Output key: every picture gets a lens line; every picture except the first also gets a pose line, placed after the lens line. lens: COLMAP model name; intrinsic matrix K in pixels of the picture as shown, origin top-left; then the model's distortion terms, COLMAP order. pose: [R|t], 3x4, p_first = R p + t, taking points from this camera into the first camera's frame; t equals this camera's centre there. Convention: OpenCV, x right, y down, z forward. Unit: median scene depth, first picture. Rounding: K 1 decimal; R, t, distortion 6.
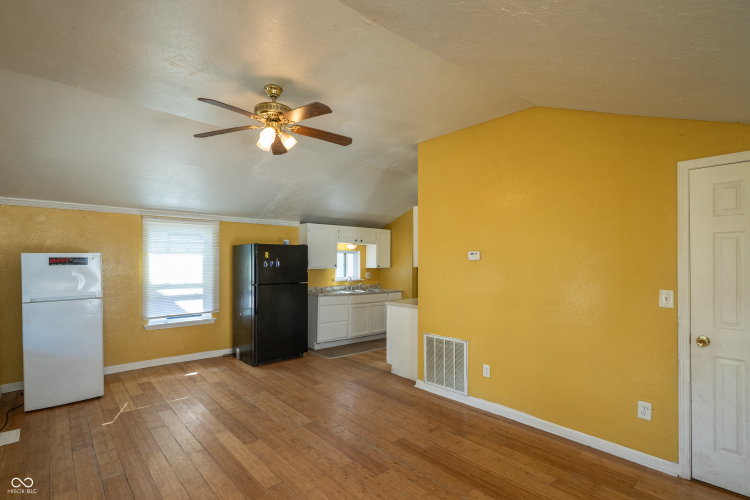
lens RADIAL K [[361.6, 0, 374.5], [0, 361.6, 260.5], [0, 0, 1]] dist [0.005293, 0.000916]
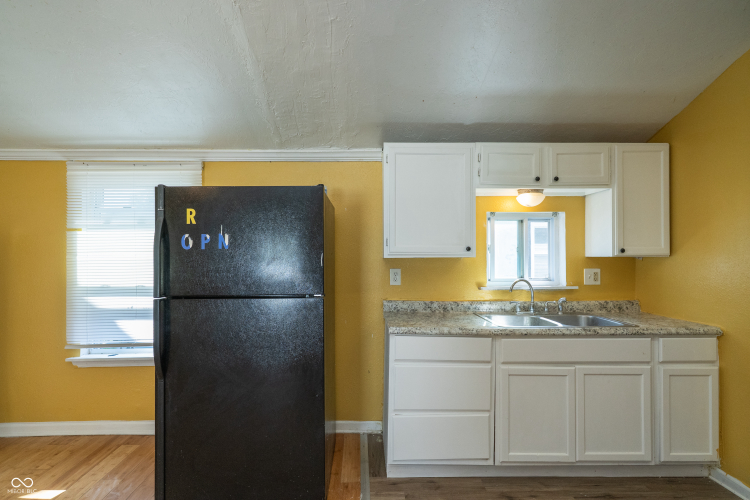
lens RADIAL K [[361.6, 0, 372.6], [0, 361.6, 253.9], [0, 0, 1]] dist [0.005293, 0.000916]
pose [[0.763996, -0.014993, -0.645047, 0.055174], [0.011236, 0.999888, -0.009932, 0.020590], [0.645123, 0.000340, 0.764078, 0.620067]]
